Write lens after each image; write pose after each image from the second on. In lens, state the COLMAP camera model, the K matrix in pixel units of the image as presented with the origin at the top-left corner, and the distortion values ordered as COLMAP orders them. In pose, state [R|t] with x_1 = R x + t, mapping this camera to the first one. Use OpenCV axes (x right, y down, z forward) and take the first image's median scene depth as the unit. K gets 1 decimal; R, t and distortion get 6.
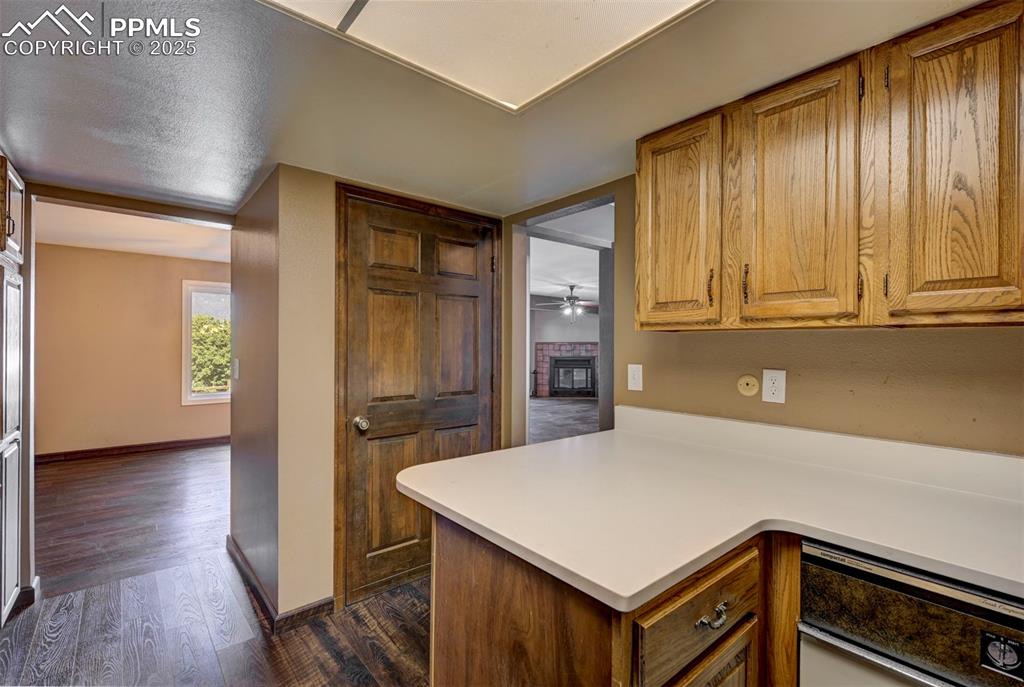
lens RADIAL K [[461.5, 0, 512.0], [0, 461.5, 343.5], [0, 0, 1]] dist [0.000503, -0.000014]
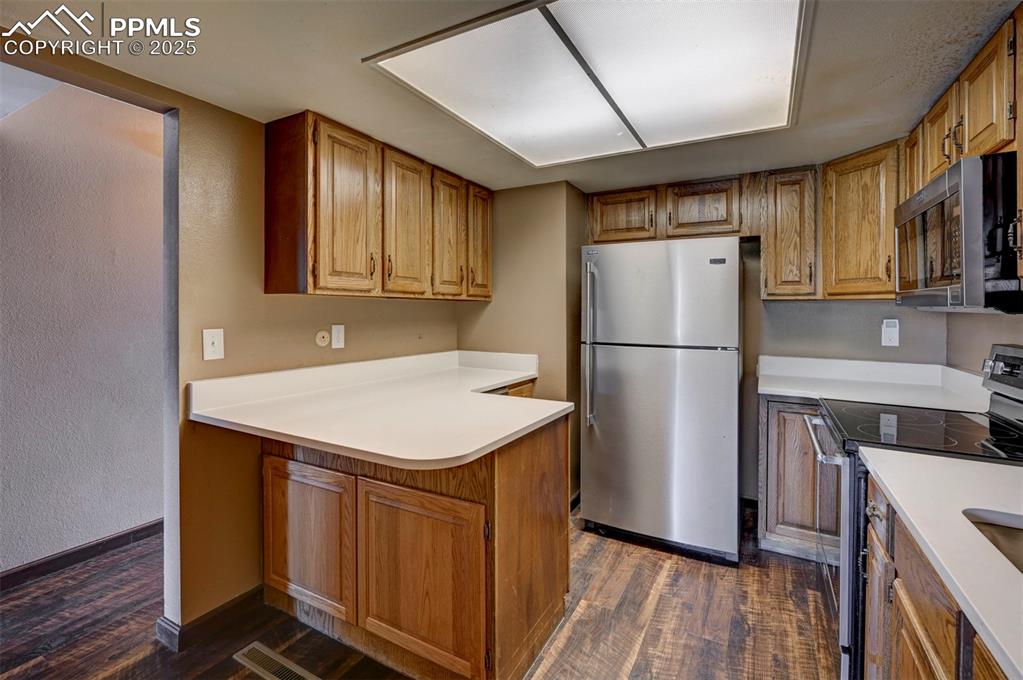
lens RADIAL K [[466.3, 0, 516.5], [0, 466.3, 316.5], [0, 0, 1]] dist [-0.000221, -0.000266]
pose [[-0.364626, -0.022069, 0.930892, -0.943196], [-0.014364, 0.999733, 0.018075, -0.001490], [-0.931043, -0.006780, -0.364846, 1.013335]]
